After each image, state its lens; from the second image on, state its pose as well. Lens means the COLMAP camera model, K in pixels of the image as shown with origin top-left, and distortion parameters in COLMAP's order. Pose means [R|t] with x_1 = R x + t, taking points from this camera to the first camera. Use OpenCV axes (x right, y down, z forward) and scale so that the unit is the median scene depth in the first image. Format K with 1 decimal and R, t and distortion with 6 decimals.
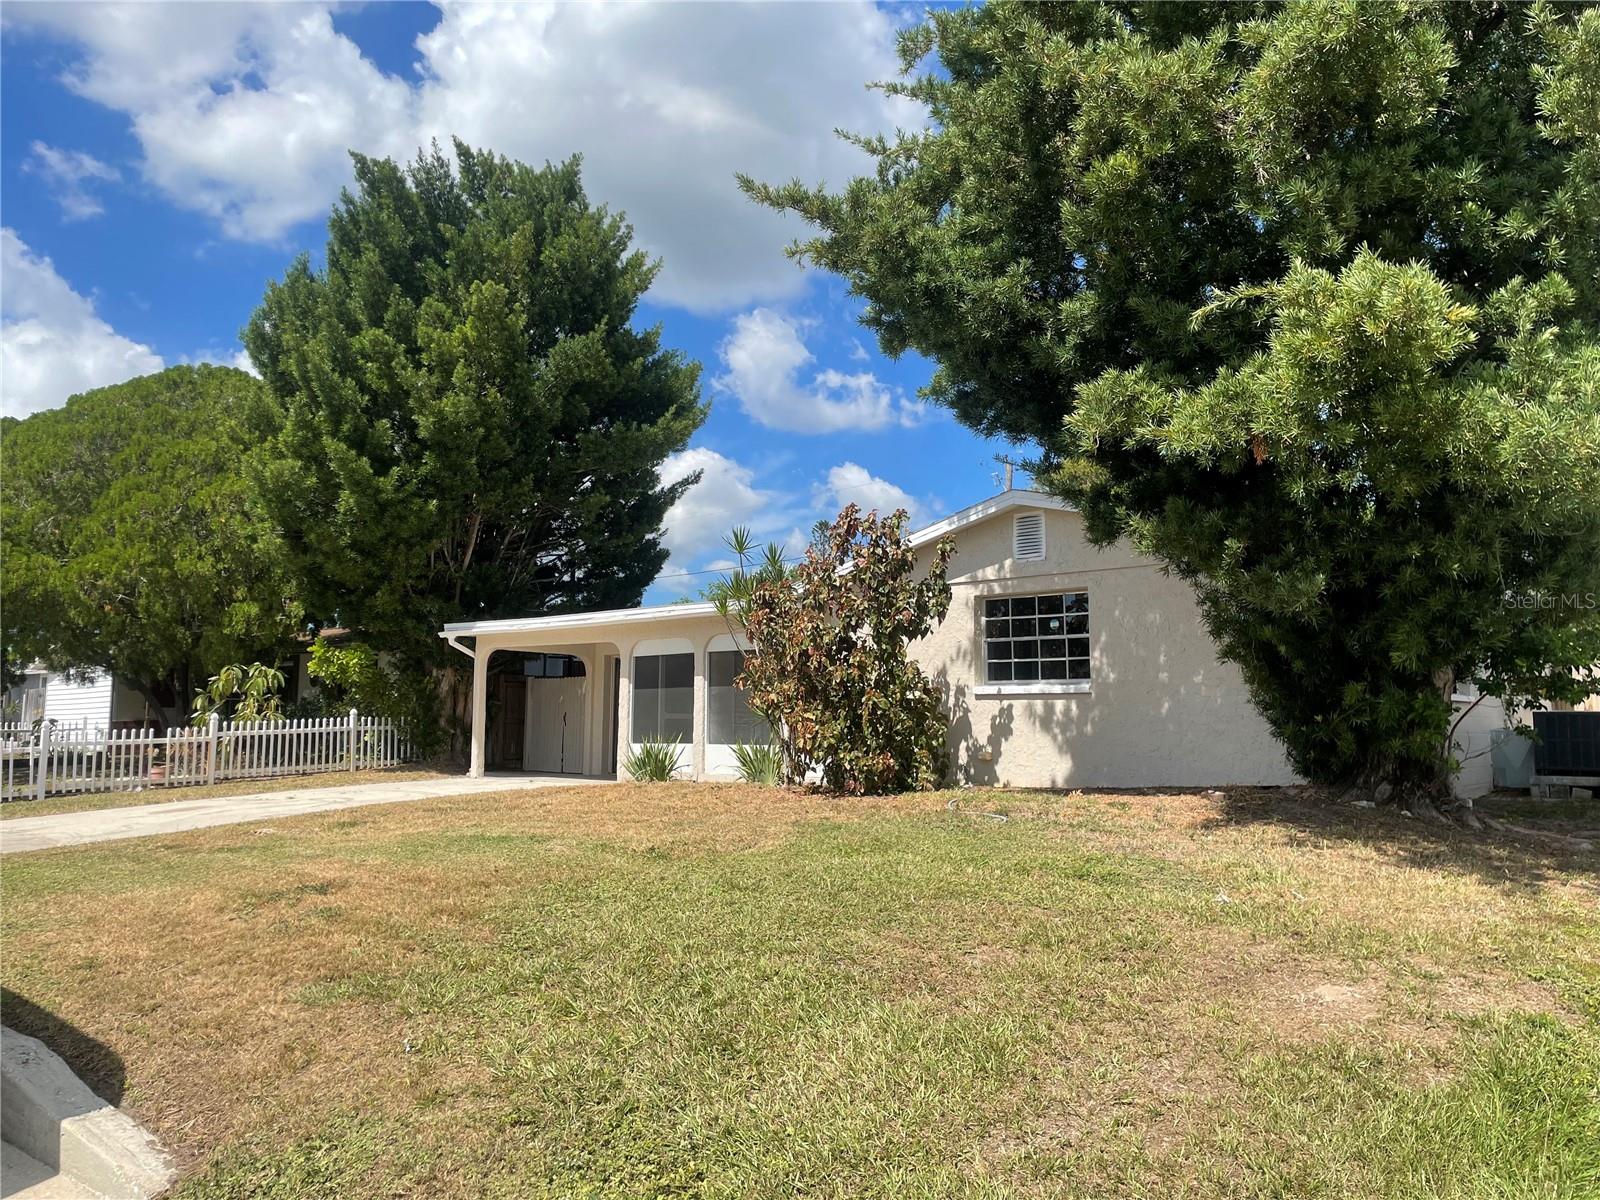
lens RADIAL K [[1209.6, 0, 800.7], [0, 1209.6, 590.5], [0, 0, 1]] dist [0.072237, -0.093075]
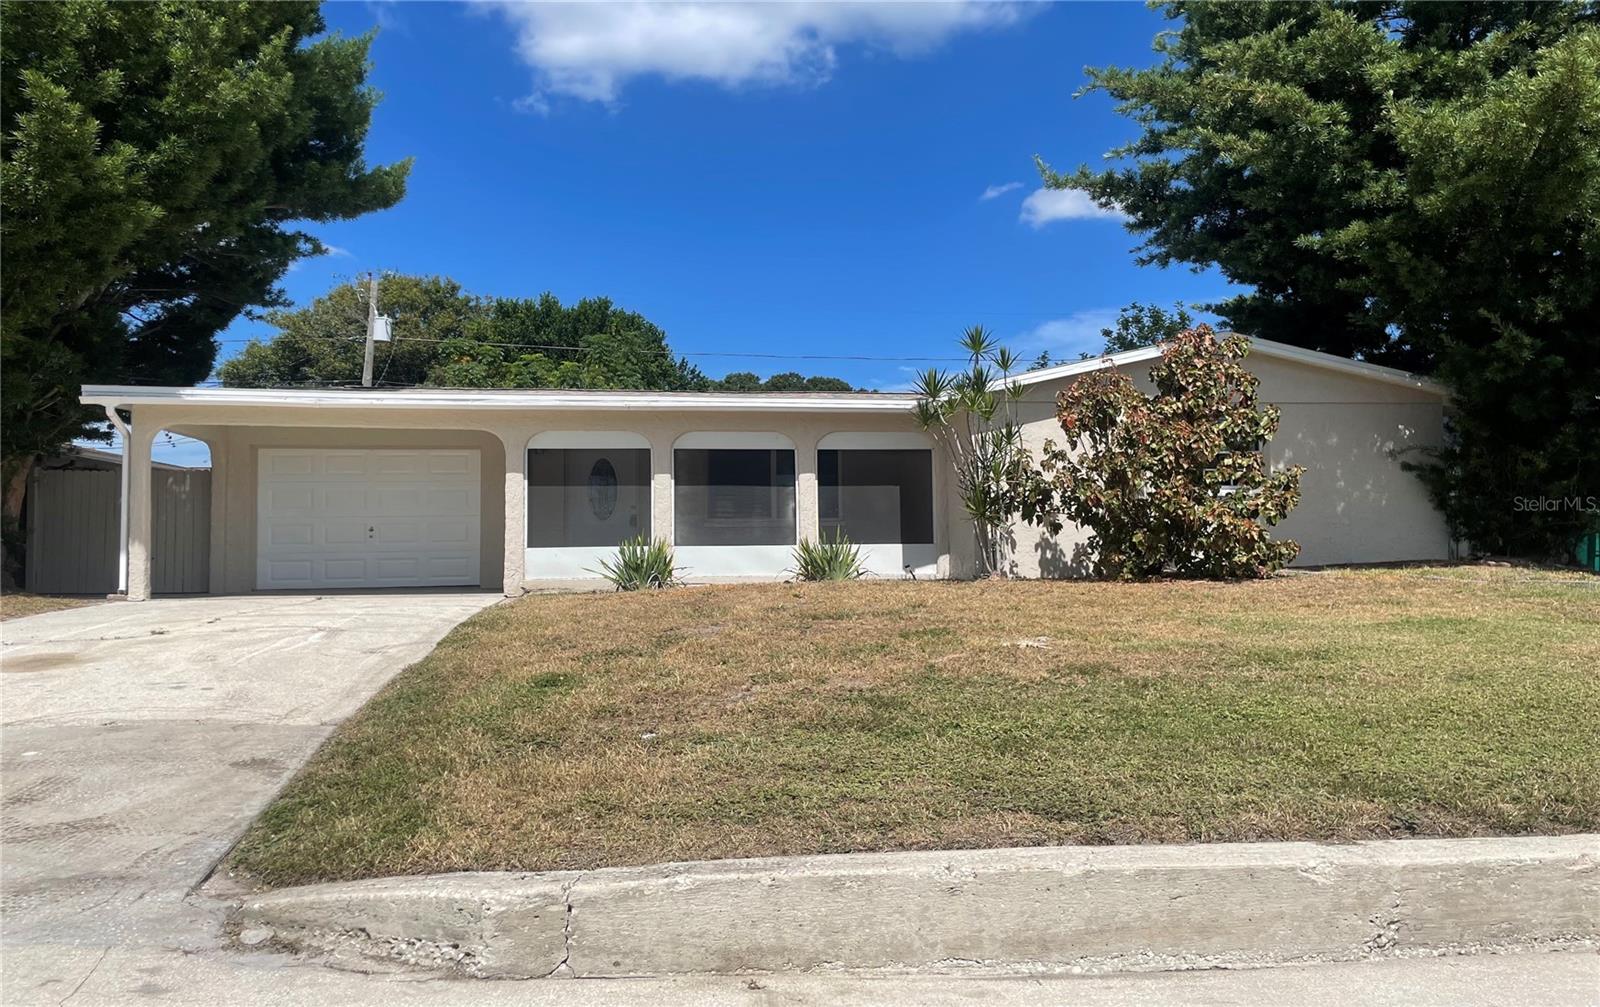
lens RADIAL K [[1010.7, 0, 800.0], [0, 1010.7, 510.8], [0, 0, 1]] dist [0.018343, -0.001709]
pose [[0.670488, -0.002509, 0.741917, -0.505468], [-0.072145, 0.995035, 0.068564, 0.033395], [-0.738405, -0.099497, 0.666977, 0.352354]]
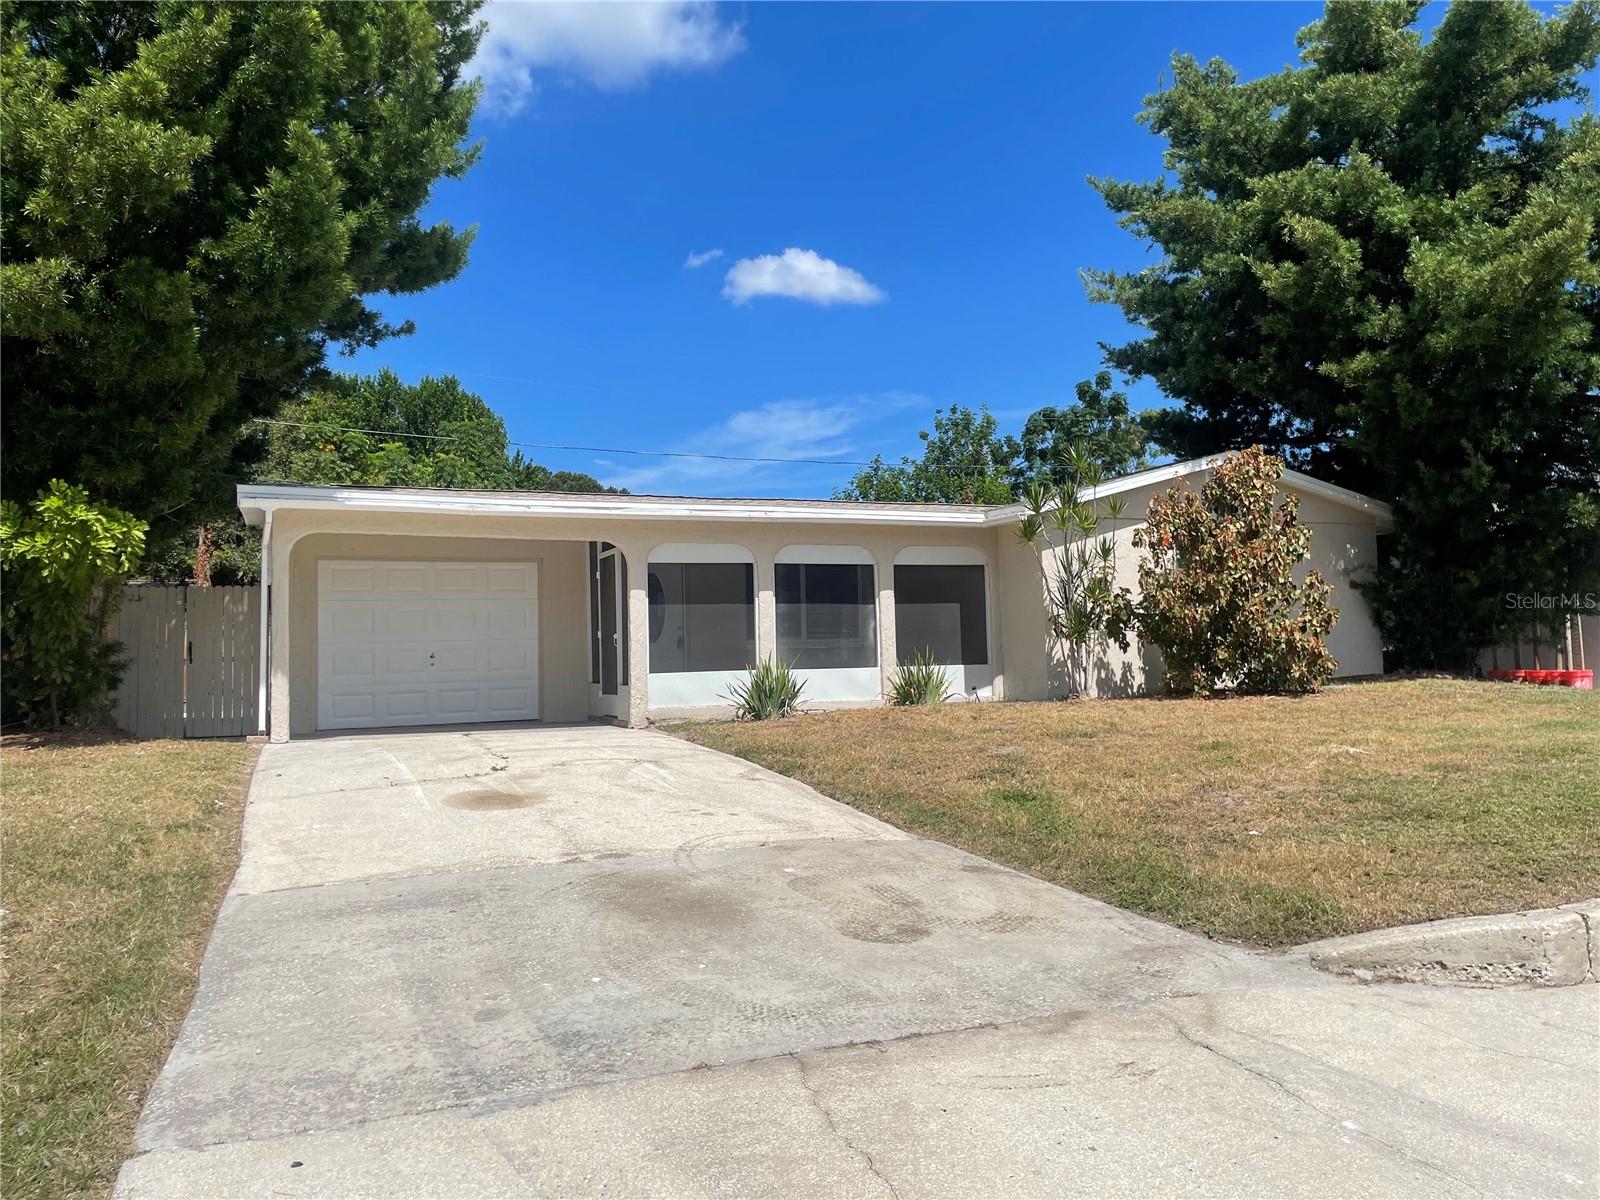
lens RADIAL K [[1209.6, 0, 800.7], [0, 1209.6, 590.5], [0, 0, 1]] dist [0.072237, -0.093075]
pose [[0.450277, 0.024313, 0.892558, -0.730845], [-0.080367, 0.996675, 0.013395, 0.050998], [-0.889265, -0.077764, 0.450734, 0.531694]]
